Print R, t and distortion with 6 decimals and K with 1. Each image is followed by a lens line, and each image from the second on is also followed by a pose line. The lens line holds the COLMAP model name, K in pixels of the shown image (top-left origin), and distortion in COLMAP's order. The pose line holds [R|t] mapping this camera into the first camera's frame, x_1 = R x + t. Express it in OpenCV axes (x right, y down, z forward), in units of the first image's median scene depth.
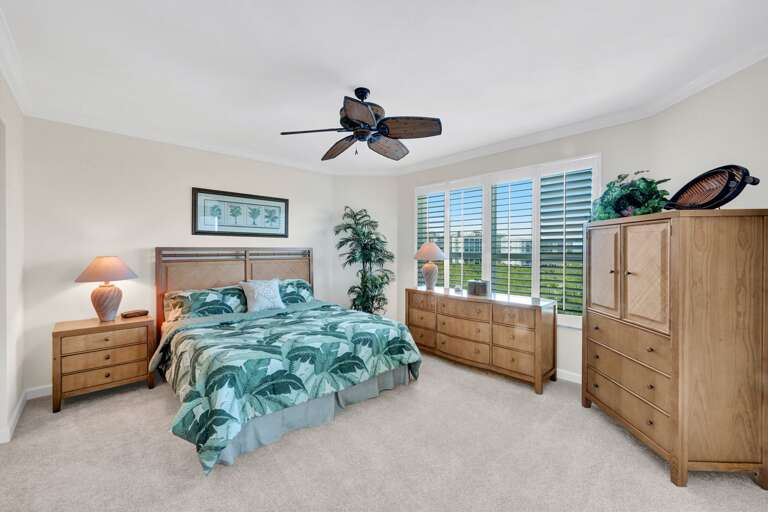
lens RADIAL K [[326.9, 0, 386.3], [0, 326.9, 246.0], [0, 0, 1]] dist [0.002165, 0.000141]
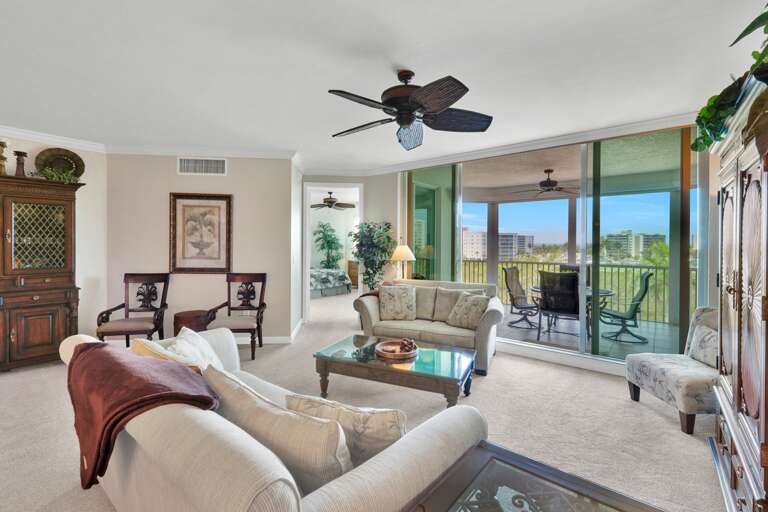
lens RADIAL K [[340.8, 0, 385.4], [0, 340.8, 245.2], [0, 0, 1]] dist [-0.000730, -0.000073]
pose [[0.991920, 0.000049, 0.126868, 0.017049], [0.000461, 0.999992, -0.003990, 0.034848], [-0.126867, 0.004016, 0.991912, -1.222730]]
